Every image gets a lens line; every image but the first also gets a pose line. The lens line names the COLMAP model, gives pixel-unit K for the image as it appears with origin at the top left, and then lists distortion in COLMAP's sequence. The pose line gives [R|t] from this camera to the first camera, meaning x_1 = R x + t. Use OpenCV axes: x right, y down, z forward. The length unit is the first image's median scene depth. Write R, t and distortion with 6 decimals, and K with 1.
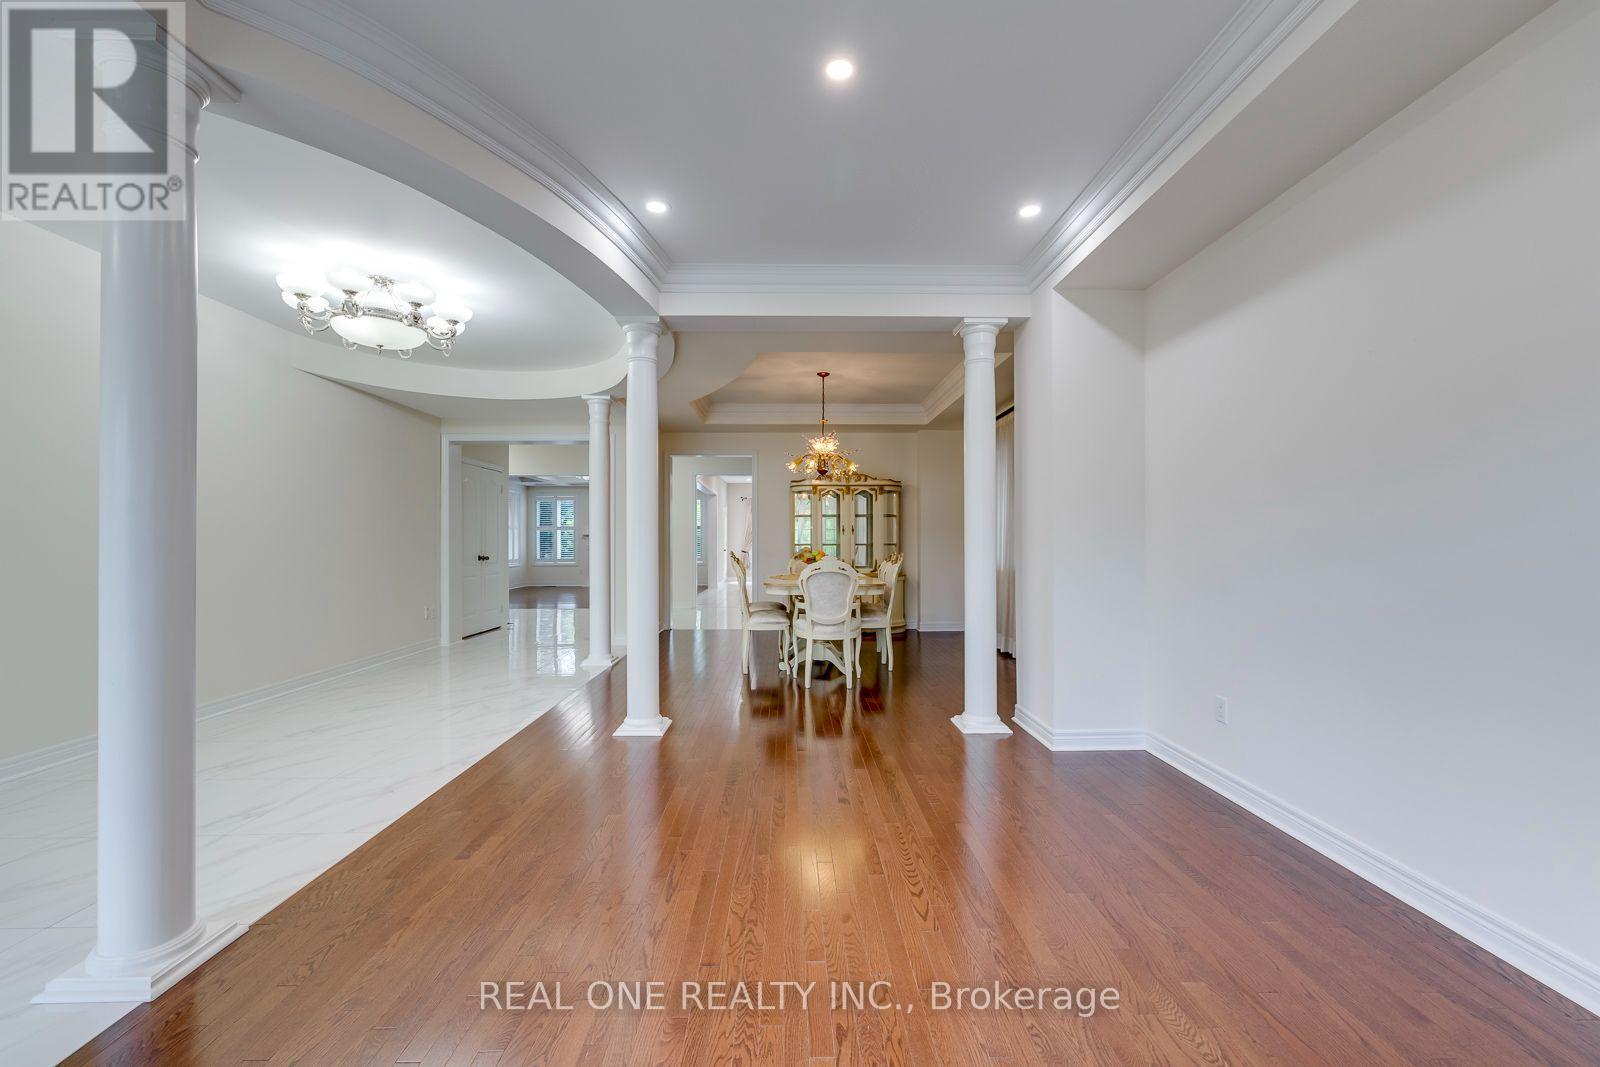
lens RADIAL K [[642.9, 0, 801.7], [0, 642.9, 535.2], [0, 0, 1]] dist [-0.004655, -0.000055]
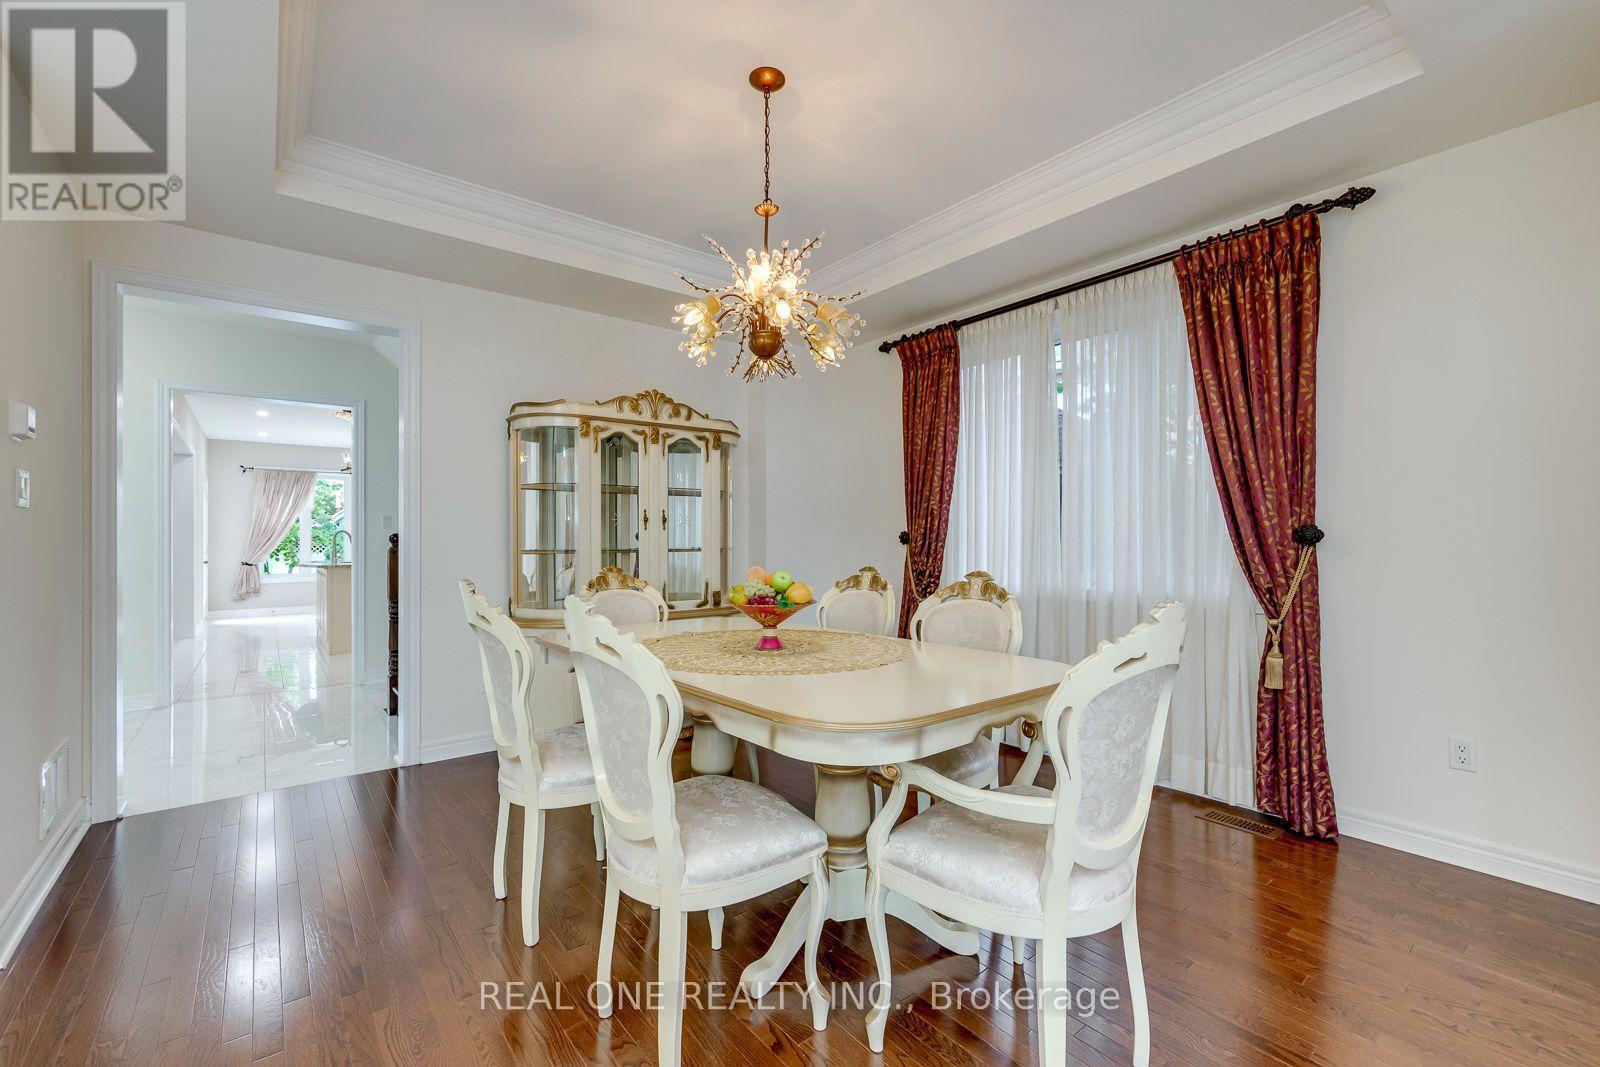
lens RADIAL K [[642.9, 0, 793.9], [0, 642.9, 531.6], [0, 0, 1]] dist [-0.004655, -0.000055]
pose [[0.784901, 0.006706, 0.619585, -0.140888], [-0.001889, 0.999963, -0.008430, 0.004172], [-0.619618, 0.005446, 0.784884, 0.584252]]
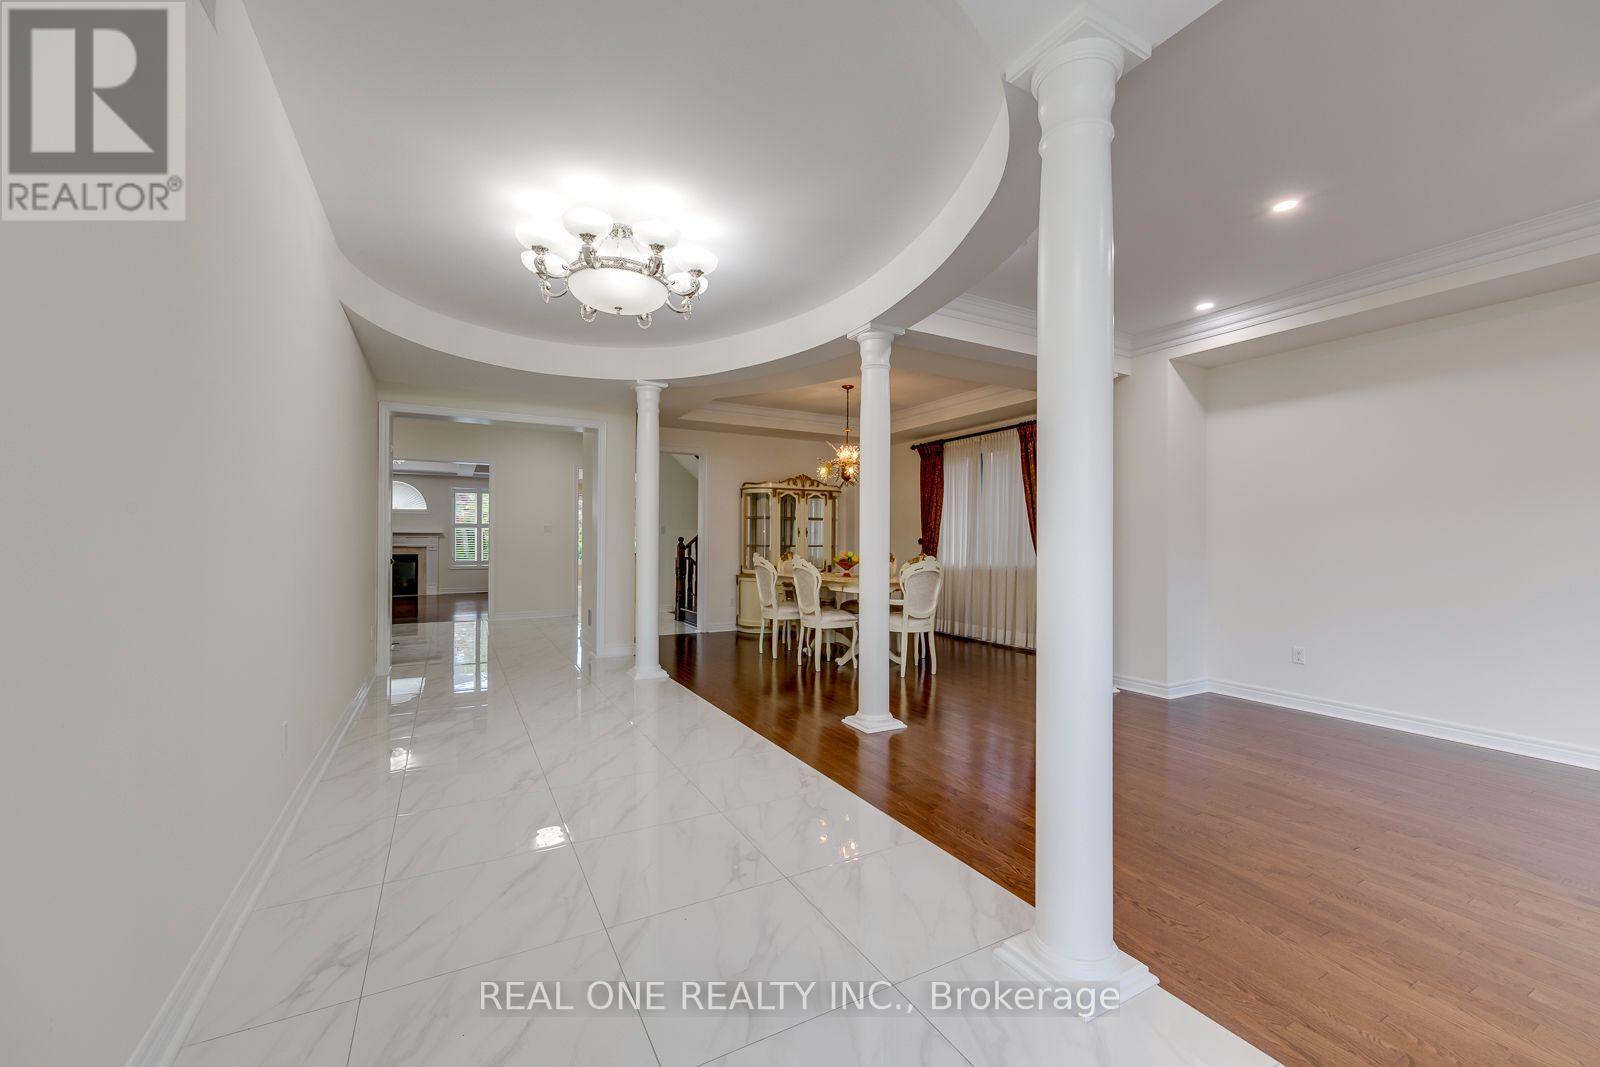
lens RADIAL K [[642.9, 0, 798.2], [0, 642.9, 546.5], [0, 0, 1]] dist [-0.004655, -0.000055]
pose [[0.878644, 0.001239, 0.477476, -0.448006], [-0.009172, 0.999856, 0.014283, 0.000035], [-0.477390, -0.016929, 0.878529, 0.078658]]
